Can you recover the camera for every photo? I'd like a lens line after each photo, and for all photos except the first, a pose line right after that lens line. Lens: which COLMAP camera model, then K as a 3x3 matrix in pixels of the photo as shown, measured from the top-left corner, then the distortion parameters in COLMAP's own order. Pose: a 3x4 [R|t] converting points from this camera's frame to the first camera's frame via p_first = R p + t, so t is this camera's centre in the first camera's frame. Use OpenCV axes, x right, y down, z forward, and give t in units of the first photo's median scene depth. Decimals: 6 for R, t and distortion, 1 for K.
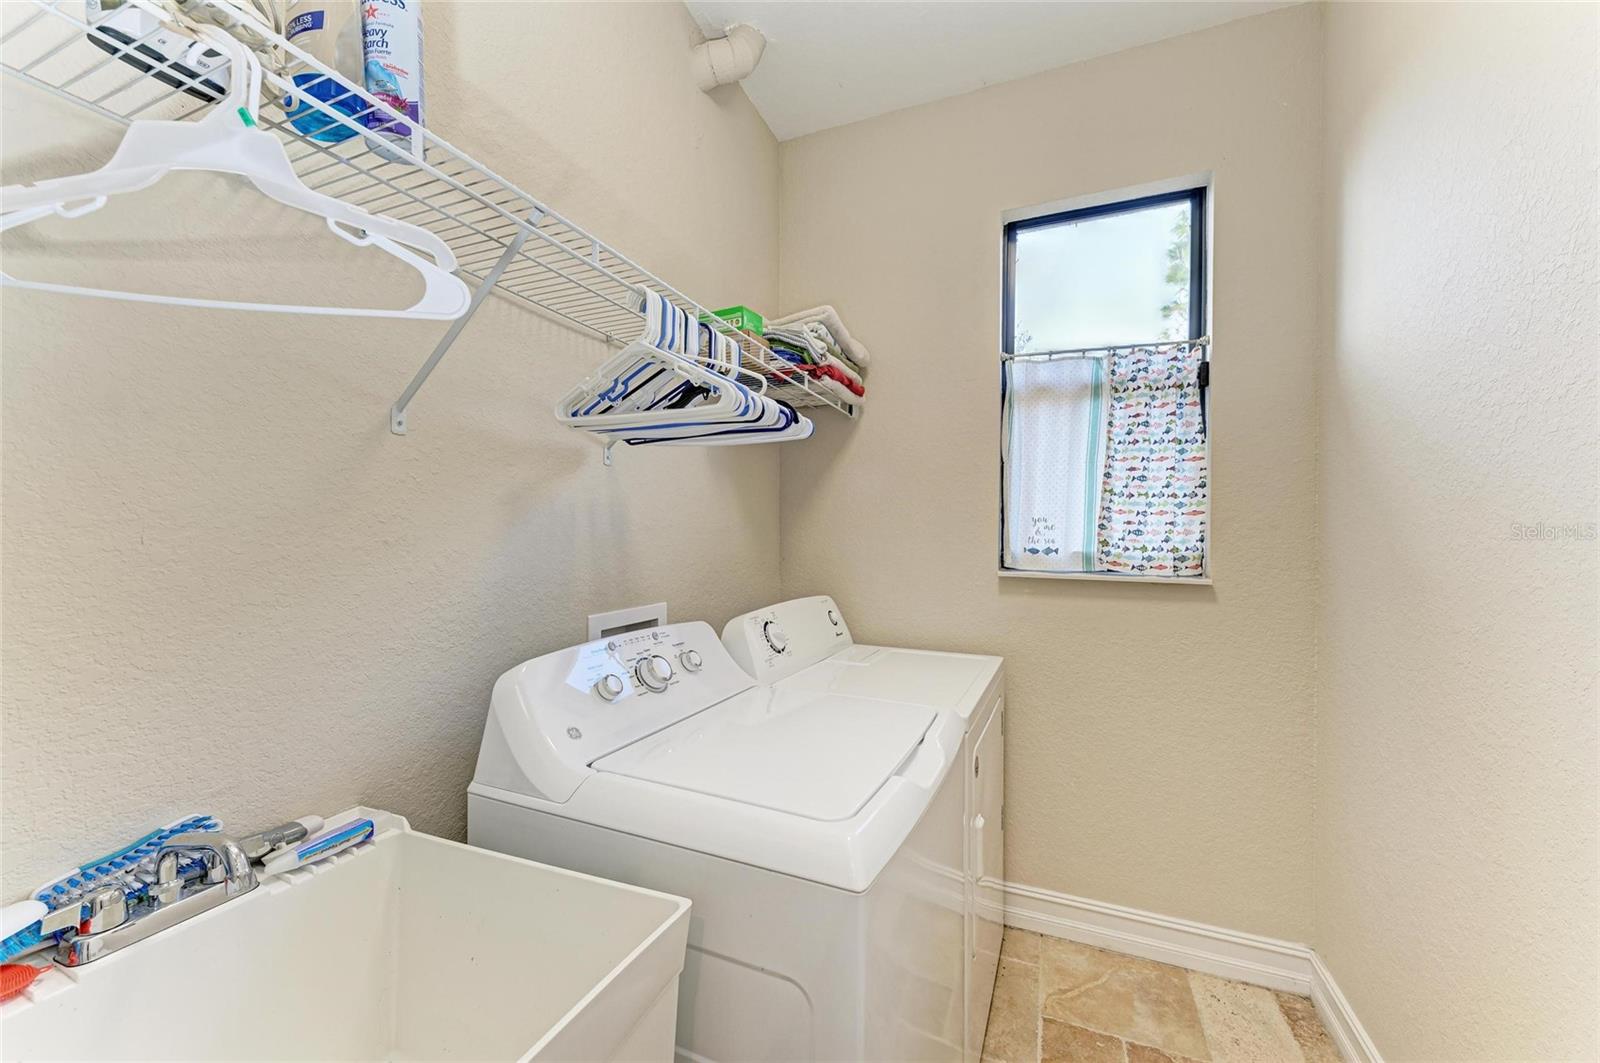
lens RADIAL K [[607.0, 0, 811.3], [0, 607.0, 531.6], [0, 0, 1]] dist [0.000440, -0.000114]
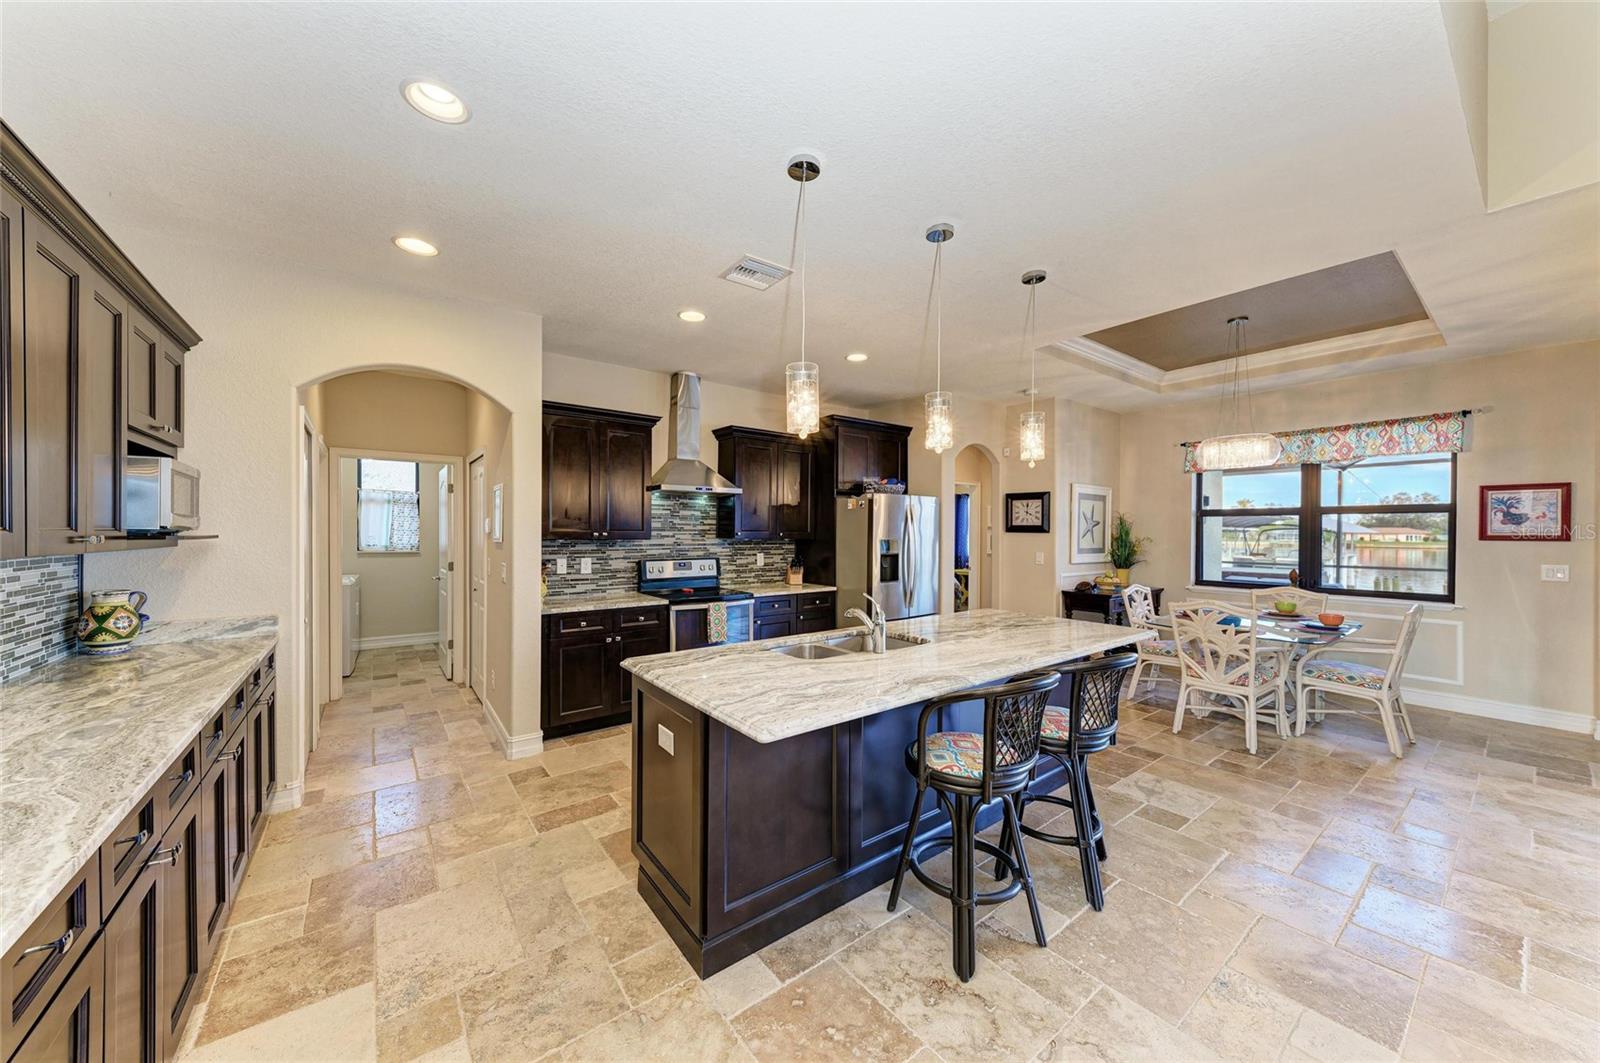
lens RADIAL K [[562.5, 0, 790.4], [0, 562.5, 534.7], [0, 0, 1]] dist [0.010930, -0.002593]
pose [[0.509507, -0.006932, 0.860439, -1.242041], [-0.001329, 0.999960, 0.008843, -0.064432], [-0.860466, -0.005649, 0.509477, -2.847199]]
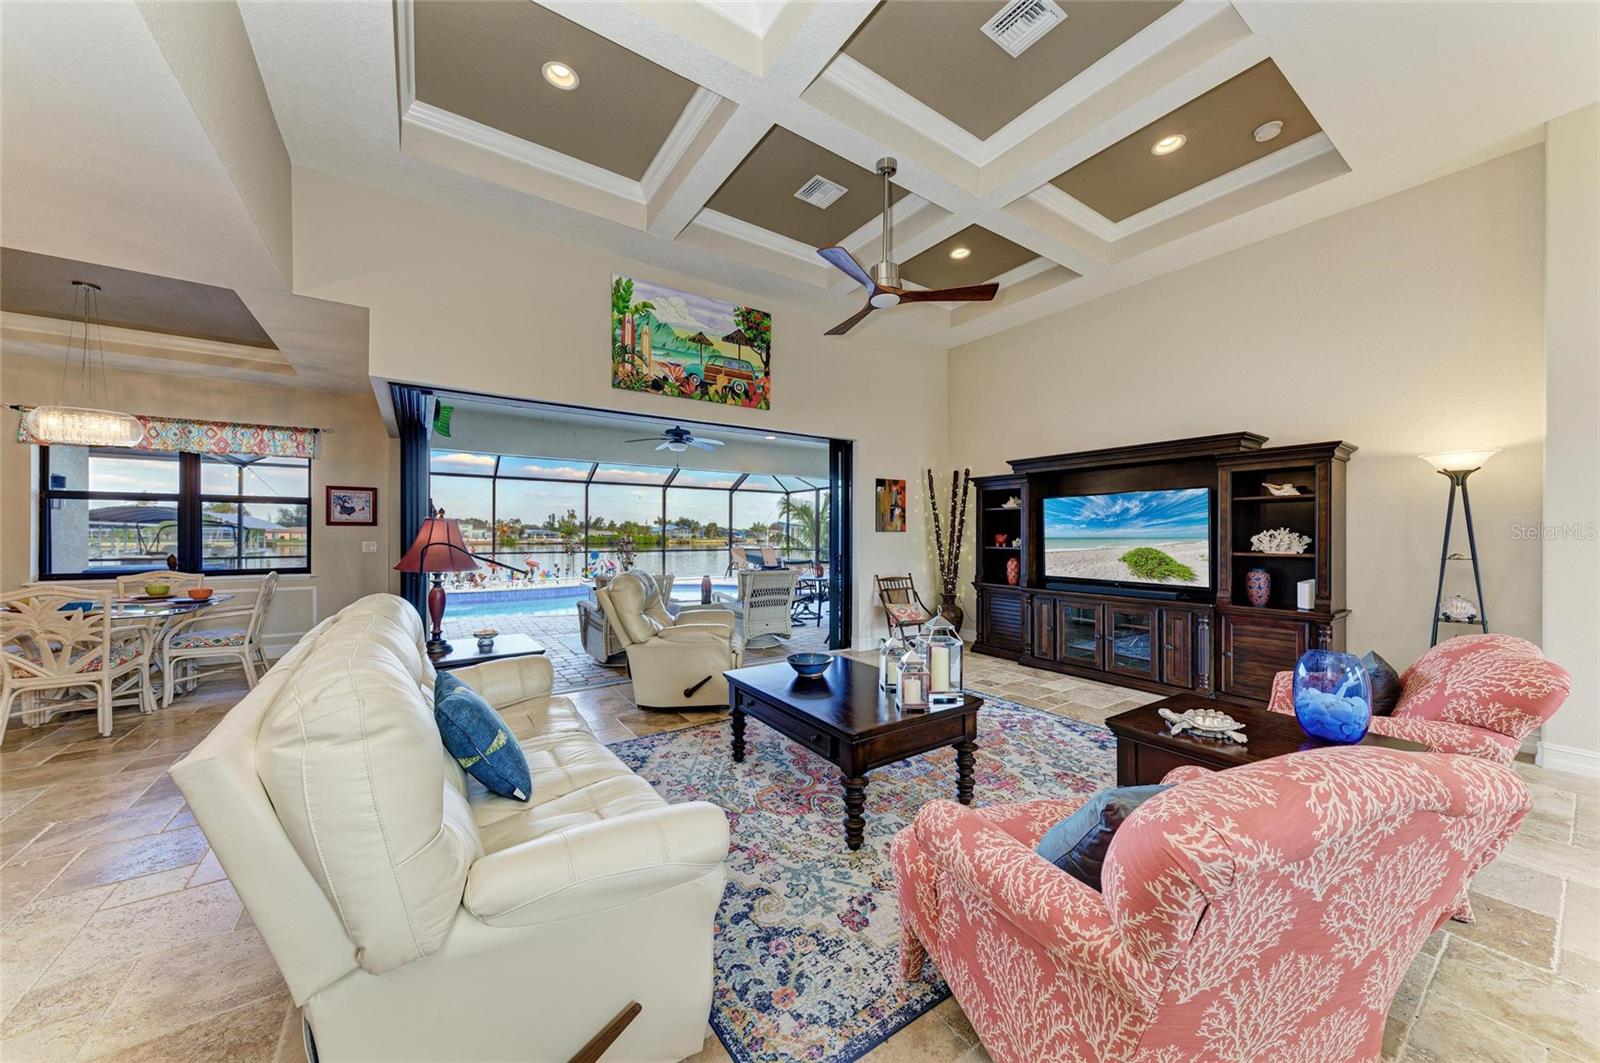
lens RADIAL K [[554.9, 0, 806.2], [0, 554.9, 533.5], [0, 0, 1]] dist [0.014142, -0.001410]
pose [[-0.844394, -0.004942, 0.535700, -2.299193], [-0.003640, 0.999987, 0.003486, 0.067747], [-0.535710, 0.000994, -0.844401, -2.911646]]
